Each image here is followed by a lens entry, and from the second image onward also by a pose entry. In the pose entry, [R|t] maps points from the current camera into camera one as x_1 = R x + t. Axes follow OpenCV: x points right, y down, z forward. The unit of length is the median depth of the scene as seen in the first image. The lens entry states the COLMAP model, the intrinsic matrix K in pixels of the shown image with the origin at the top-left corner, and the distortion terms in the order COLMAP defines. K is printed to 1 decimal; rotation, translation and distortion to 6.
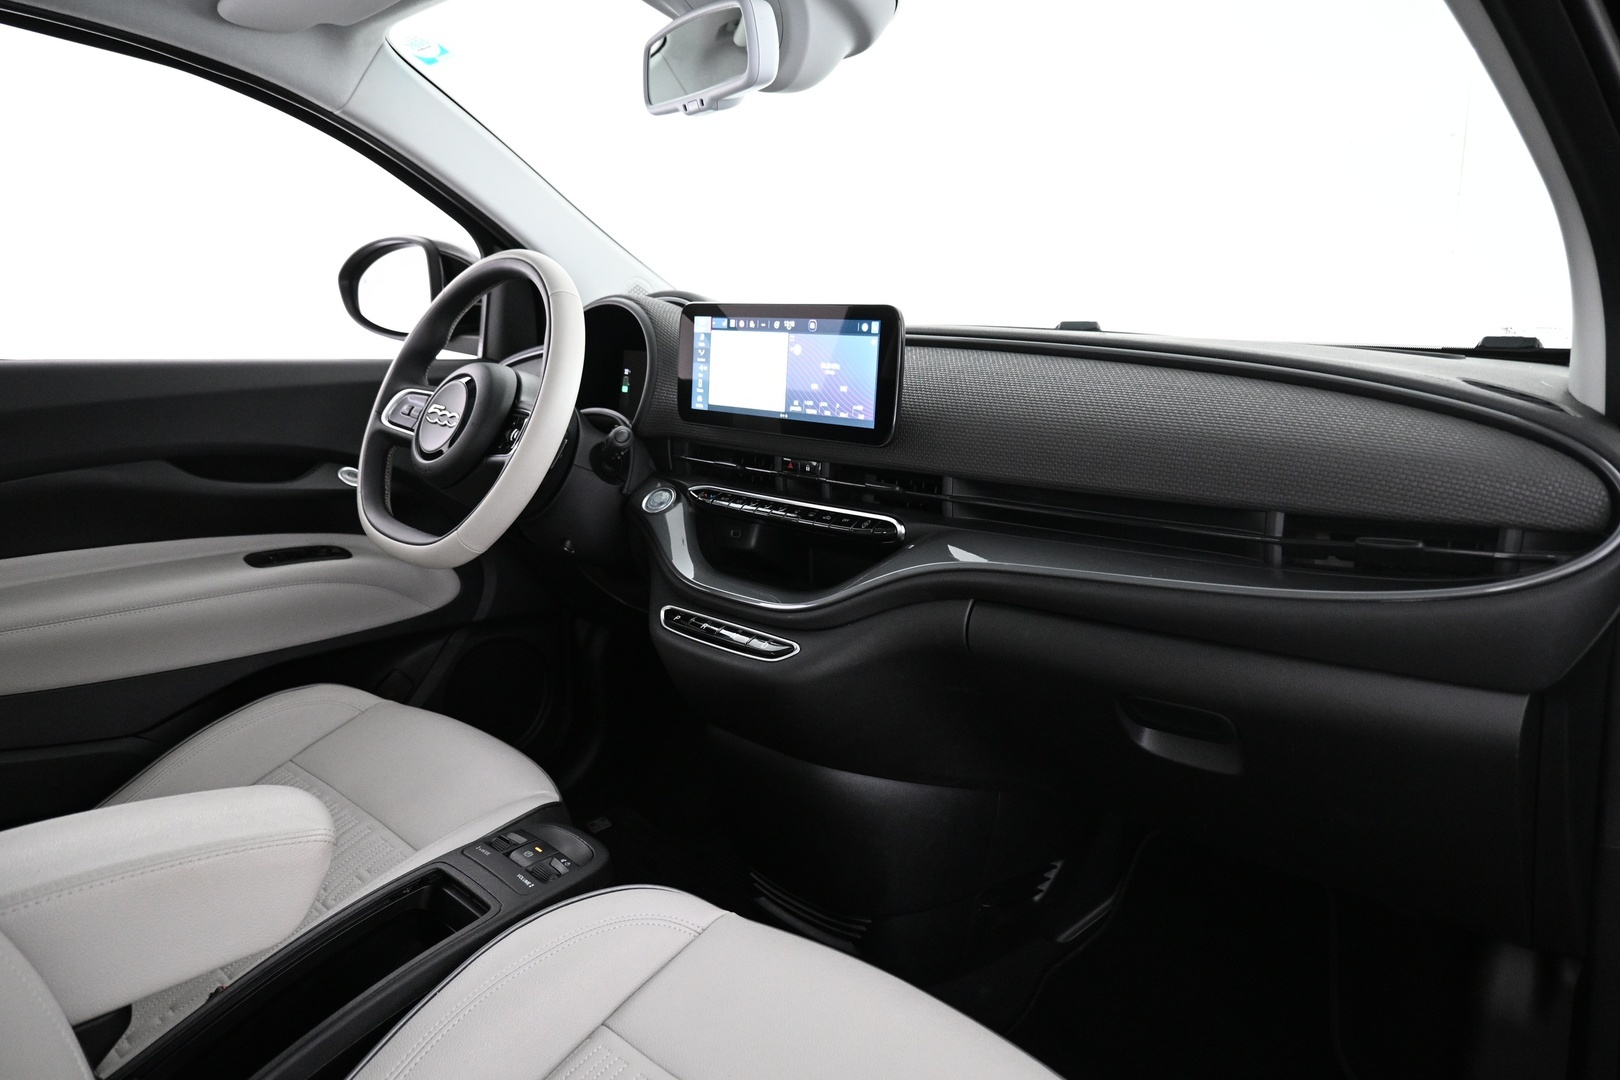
lens RADIAL K [[1127.7, 0, 809.0], [0, 1127.7, 537.3], [0, 0, 1]] dist [-0.003122, -0.002494]
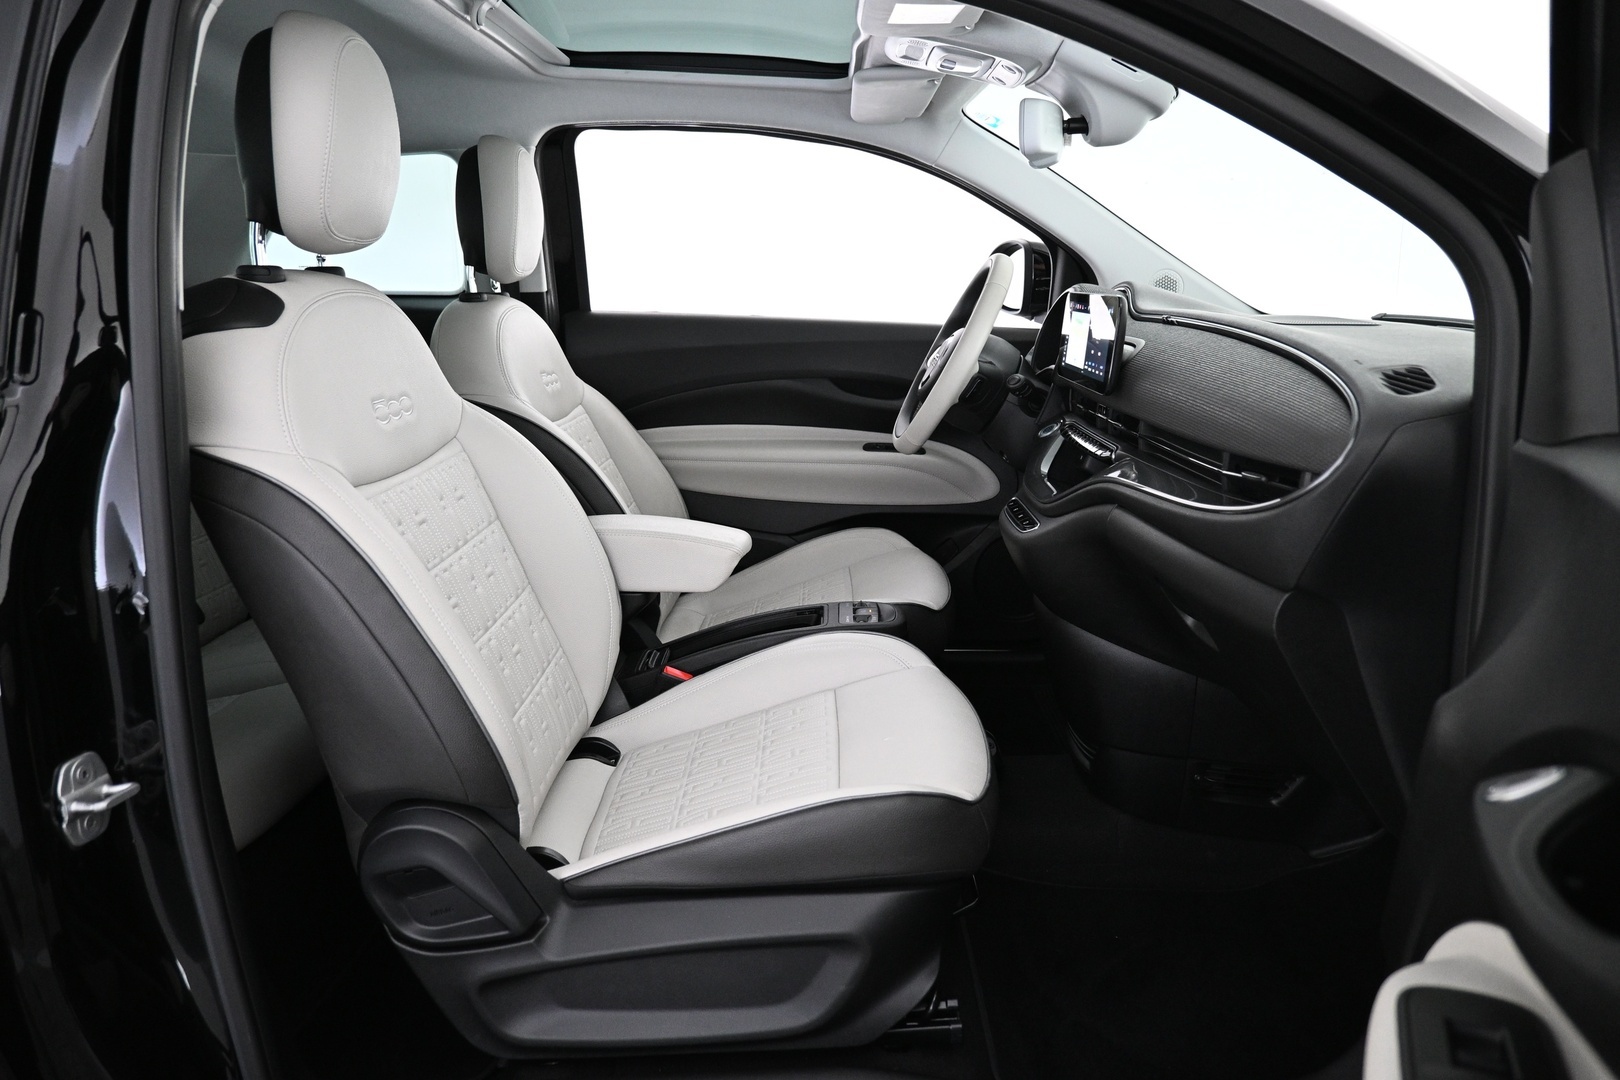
lens RADIAL K [[1127.7, 0, 812.1], [0, 1127.7, 541.1], [0, 0, 1]] dist [-0.003122, -0.002494]
pose [[0.674888, 0.169172, -0.718266, 0.668204], [-0.155273, 0.984130, 0.085895, 0.027578], [0.721399, 0.053558, 0.690446, -0.175799]]
